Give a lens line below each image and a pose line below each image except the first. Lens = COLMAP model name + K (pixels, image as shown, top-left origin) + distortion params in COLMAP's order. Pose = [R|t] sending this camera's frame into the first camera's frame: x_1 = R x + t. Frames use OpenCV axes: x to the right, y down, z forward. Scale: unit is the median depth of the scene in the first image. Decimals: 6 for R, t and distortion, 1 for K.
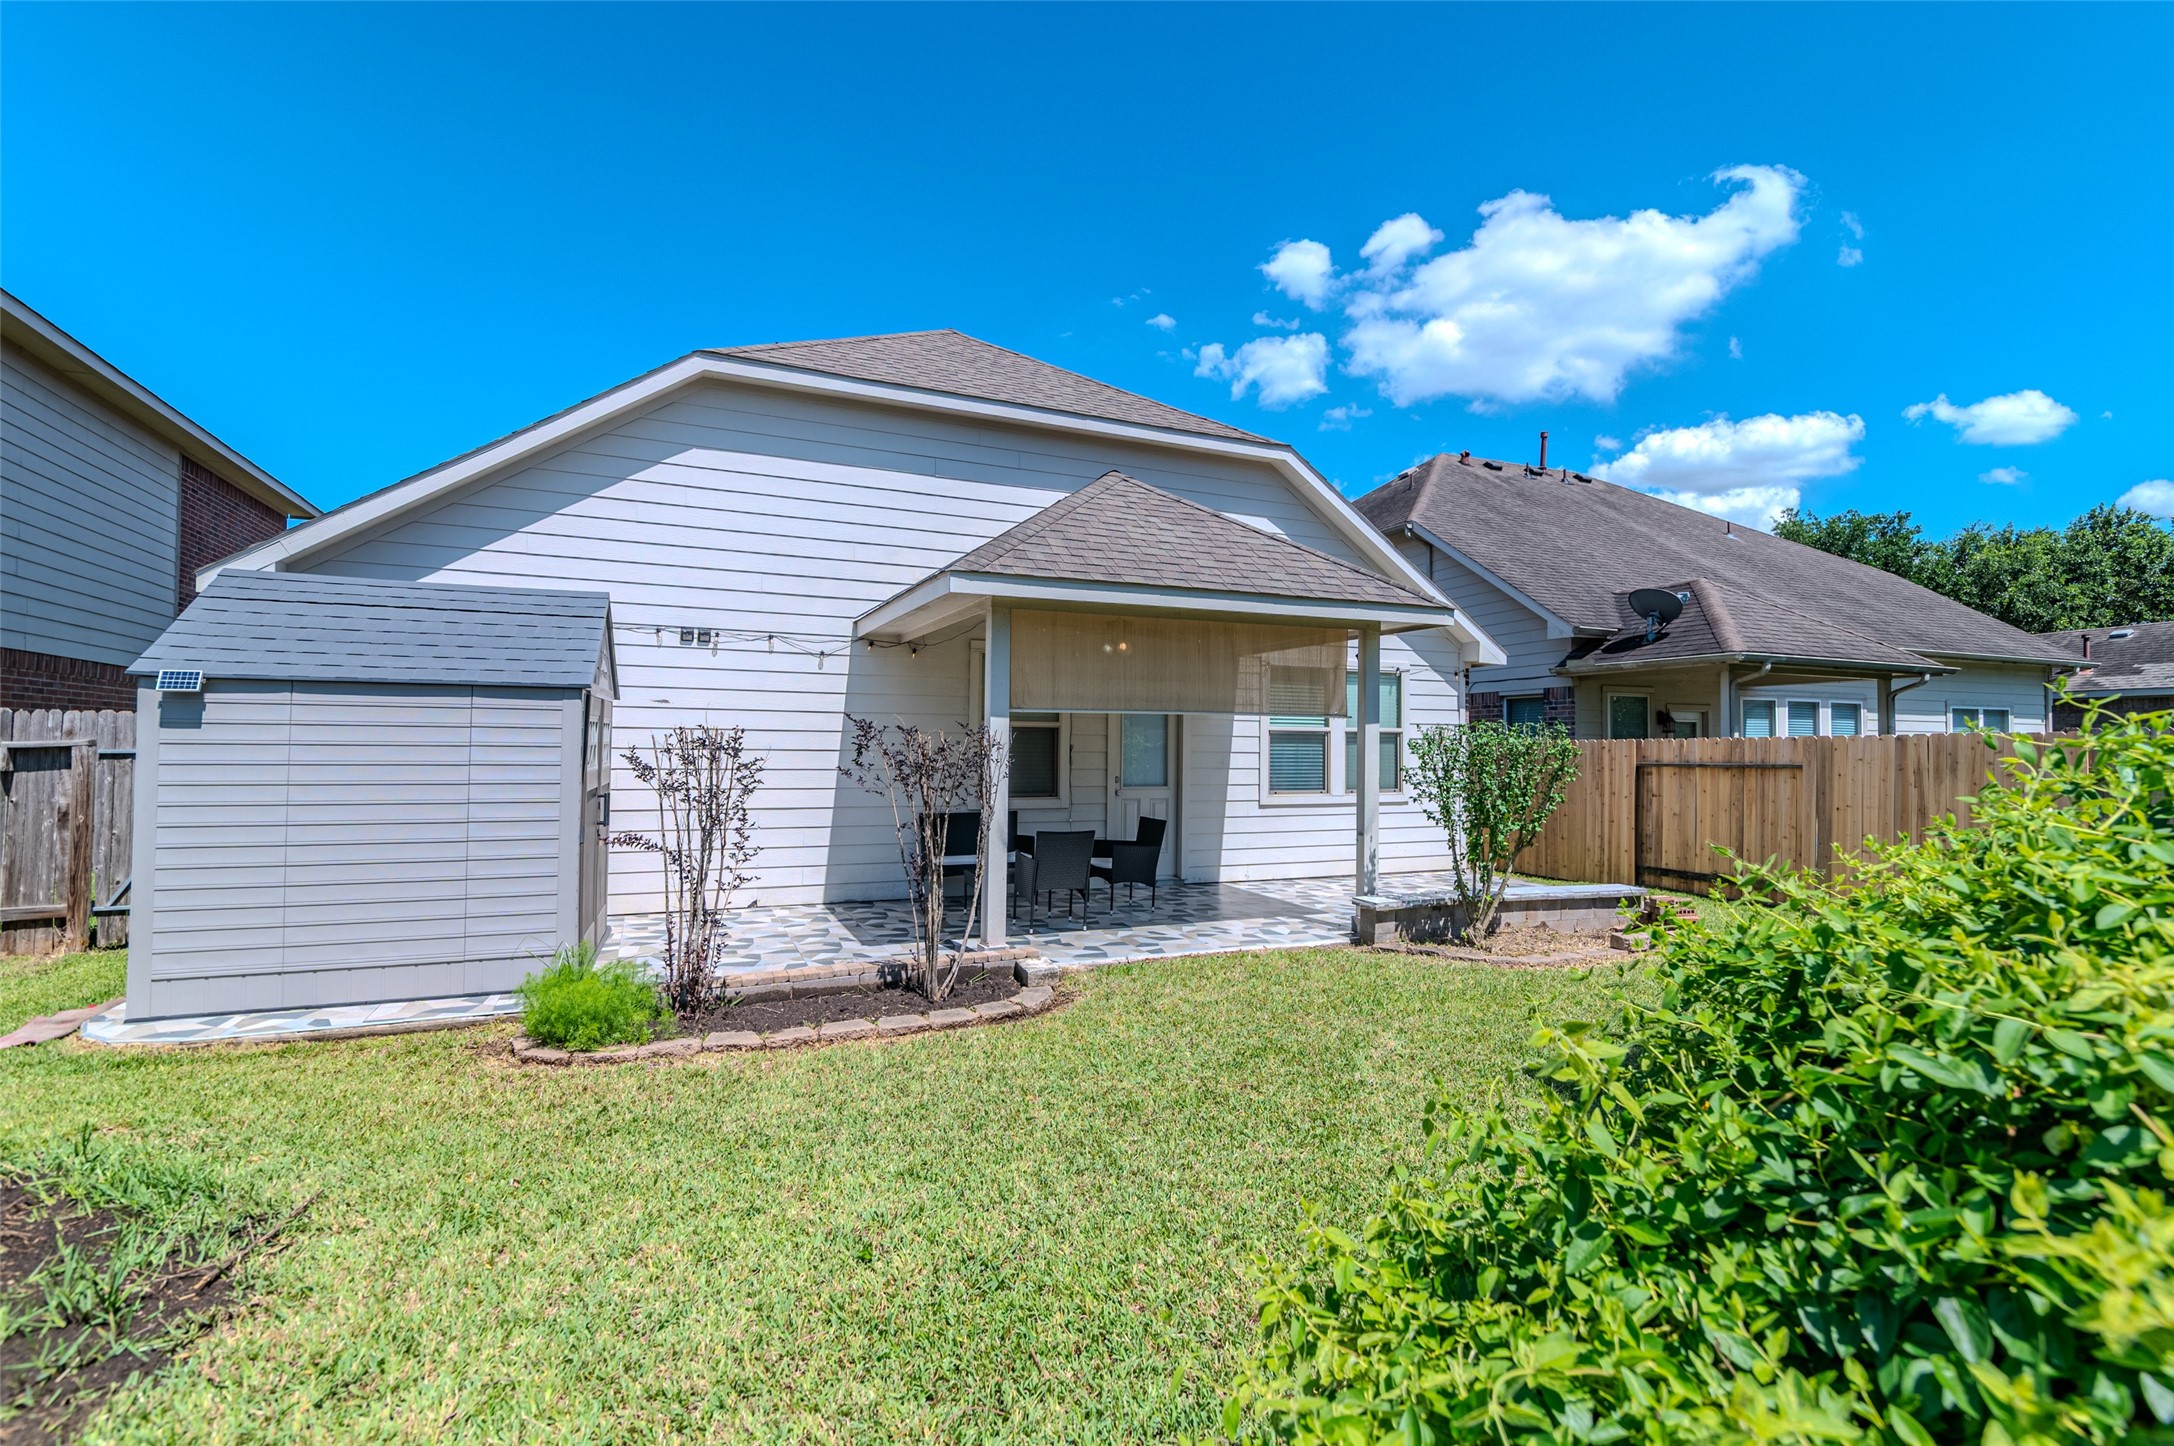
lens RADIAL K [[979.2, 0, 1087.0], [0, 979.2, 723.0], [0, 0, 1]] dist [0.009847, 0.000446]
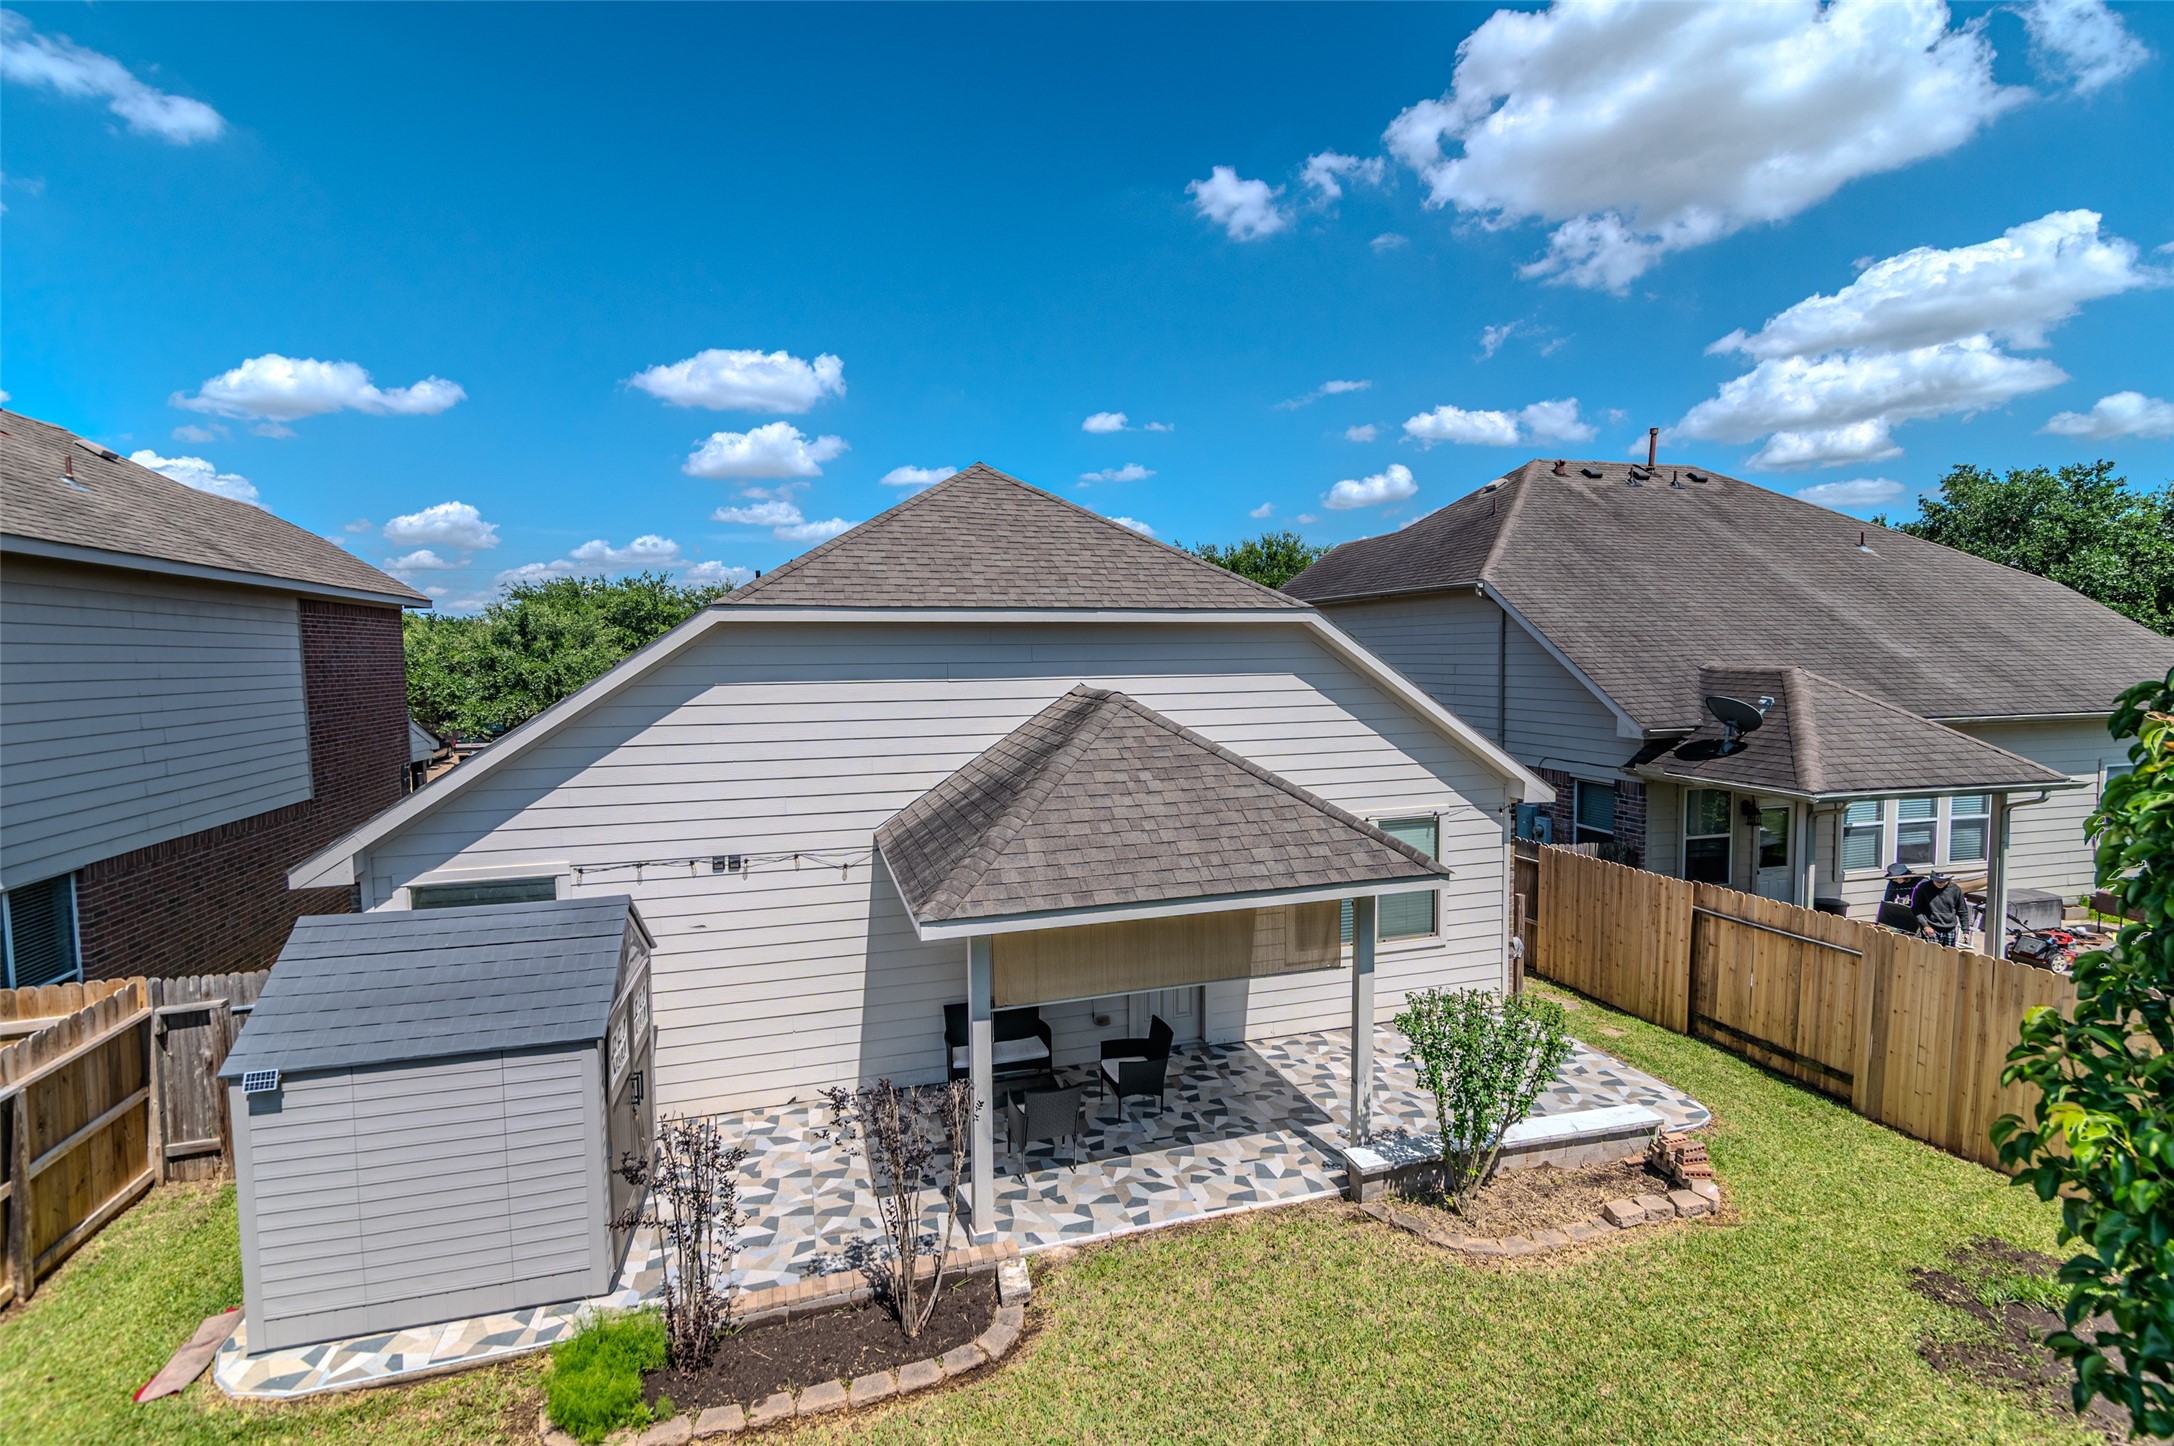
lens RADIAL K [[989.0, 0, 1087.0], [0, 989.0, 723.0], [0, 0, 1]] dist [0.012062, -0.000786]
pose [[0.993053, -0.014477, -0.116770, 0.114810], [0.026004, 0.994866, 0.097802, -0.321609], [0.114755, -0.100159, 0.988332, -0.007757]]
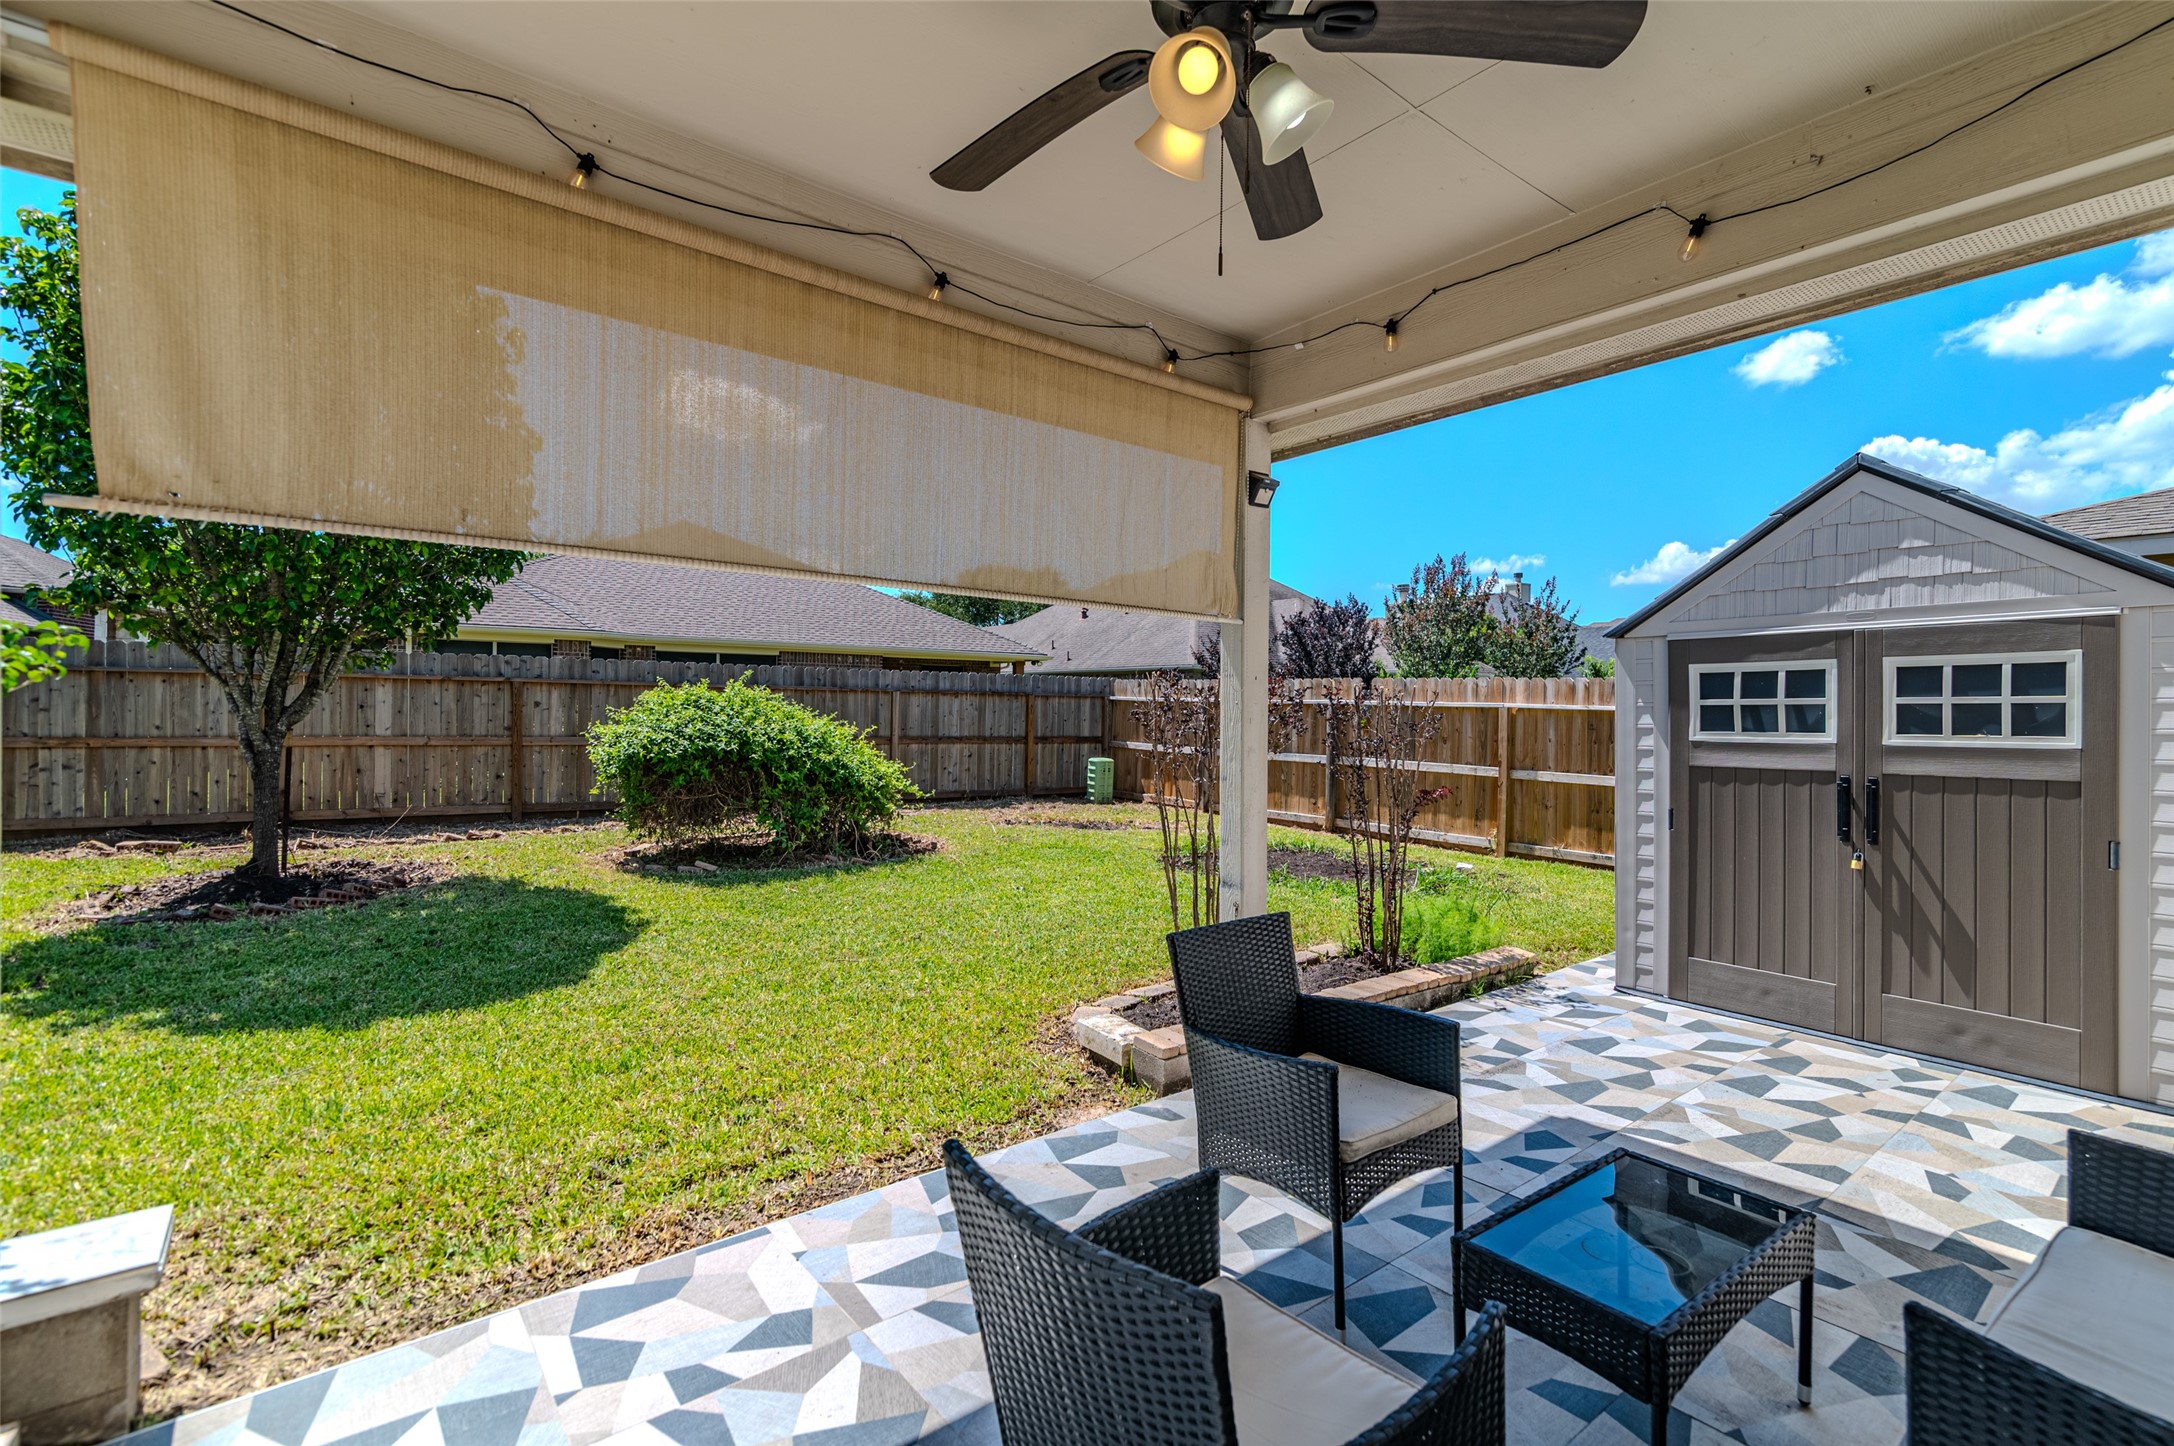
lens RADIAL K [[979.2, 0, 1087.0], [0, 979.2, 723.0], [0, 0, 1]] dist [0.009847, 0.000446]
pose [[-0.965688, -0.017938, -0.259086, 0.097062], [-0.012367, 0.999656, -0.023117, 0.039999], [0.259411, -0.019120, -0.965578, 1.119760]]
